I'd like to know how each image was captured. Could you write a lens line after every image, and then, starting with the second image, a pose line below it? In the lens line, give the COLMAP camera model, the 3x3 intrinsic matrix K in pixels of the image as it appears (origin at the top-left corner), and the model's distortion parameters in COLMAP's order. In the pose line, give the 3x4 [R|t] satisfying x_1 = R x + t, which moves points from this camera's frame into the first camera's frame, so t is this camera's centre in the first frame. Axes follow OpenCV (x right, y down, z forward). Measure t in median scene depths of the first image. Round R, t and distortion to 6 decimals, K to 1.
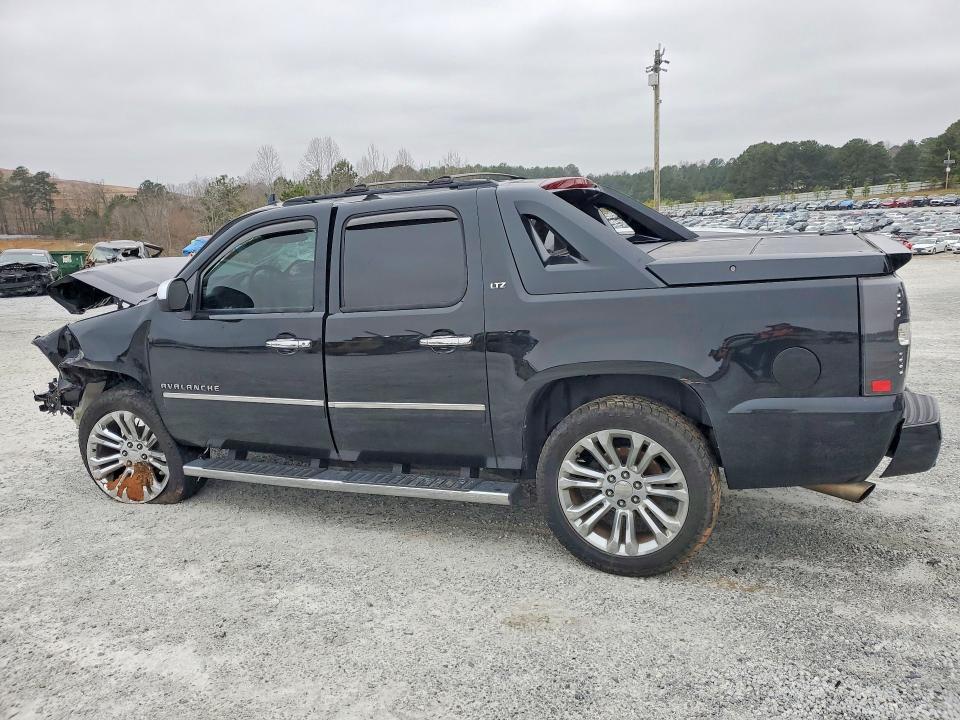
lens RADIAL K [[734.6, 0, 459.5], [0, 734.6, 360.4], [0, 0, 1]] dist [0.018923, 0.007019]
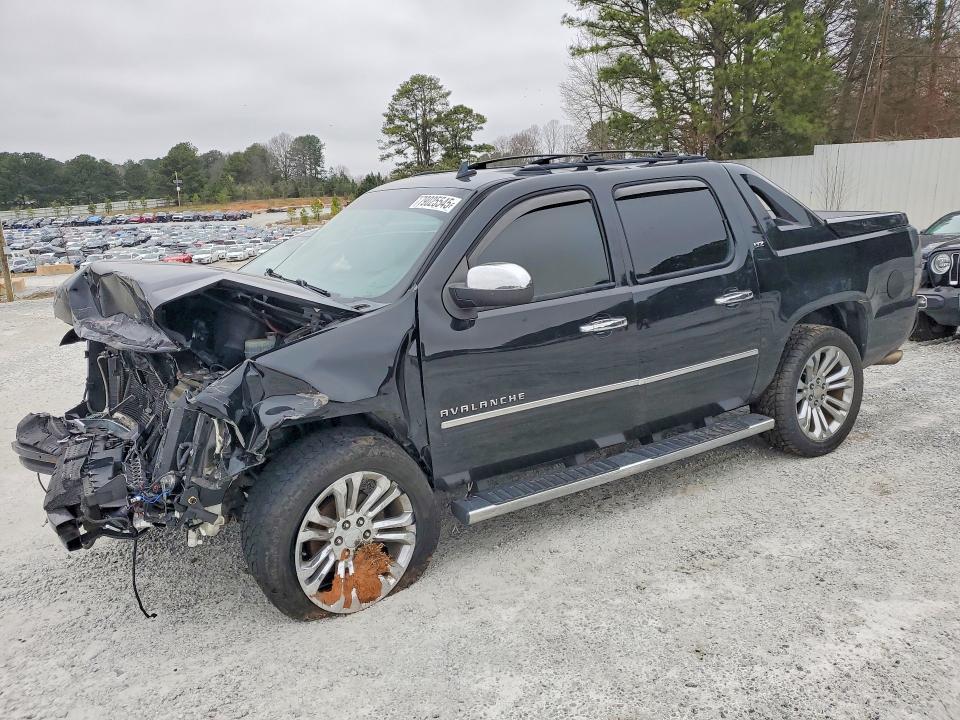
lens RADIAL K [[753.1, 0, 480.0], [0, 753.1, 347.7], [0, 0, 1]] dist [0.022588, 0.003054]
pose [[0.586281, -0.142225, 0.797525, -1.030844], [0.175162, 0.983435, 0.046613, -0.062047], [-0.790944, 0.112368, 0.601482, 0.545608]]
